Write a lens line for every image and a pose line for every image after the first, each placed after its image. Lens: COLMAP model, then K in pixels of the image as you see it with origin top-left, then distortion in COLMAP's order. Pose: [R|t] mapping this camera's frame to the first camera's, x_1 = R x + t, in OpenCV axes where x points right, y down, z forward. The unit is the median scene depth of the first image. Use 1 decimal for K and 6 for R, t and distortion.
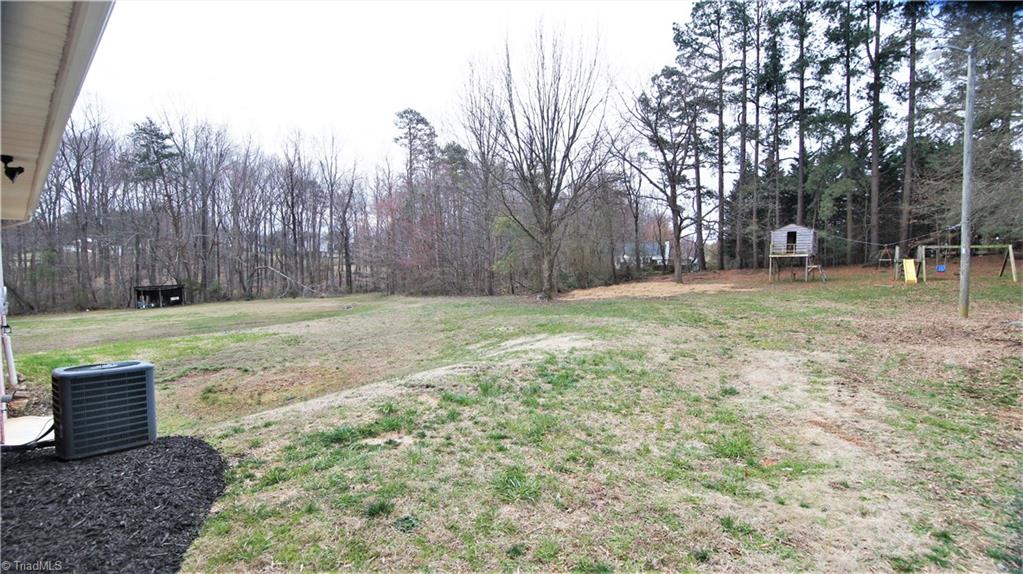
lens RADIAL K [[454.3, 0, 513.2], [0, 454.3, 294.6], [0, 0, 1]] dist [-0.034237, 0.006050]
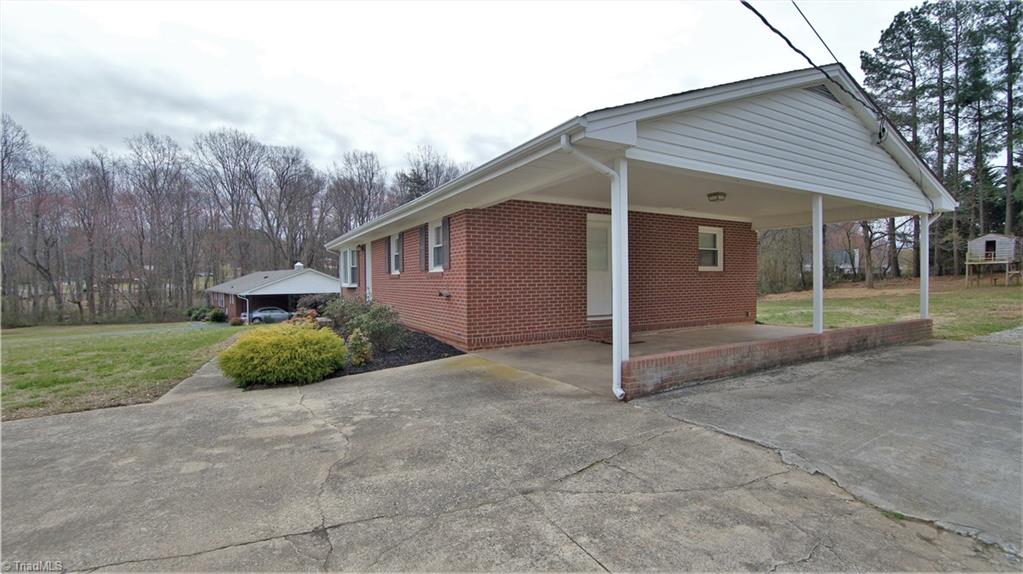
lens RADIAL K [[454.3, 0, 513.2], [0, 454.3, 294.6], [0, 0, 1]] dist [-0.034237, 0.006050]
pose [[0.947103, 0.000916, -0.320928, -0.102952], [-0.009423, 0.999644, -0.024957, 0.021544], [0.320791, 0.026661, 0.946775, -0.288555]]
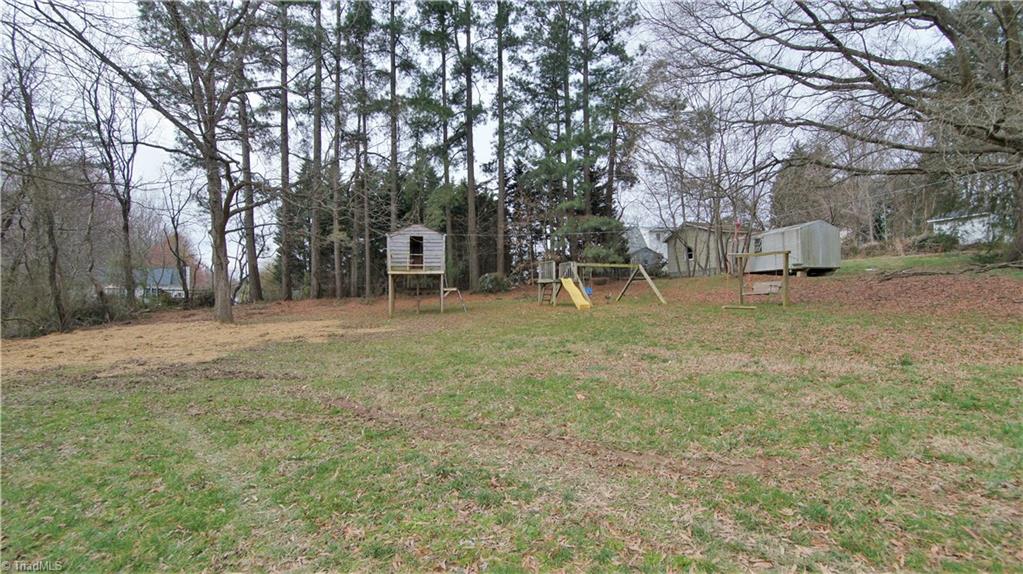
lens RADIAL K [[454.3, 0, 513.2], [0, 454.3, 294.6], [0, 0, 1]] dist [-0.034237, 0.006050]
pose [[0.572939, 0.007993, 0.819559, 0.121202], [0.062647, 0.996600, -0.053515, -0.008694], [-0.817200, 0.082003, 0.570491, 0.384030]]
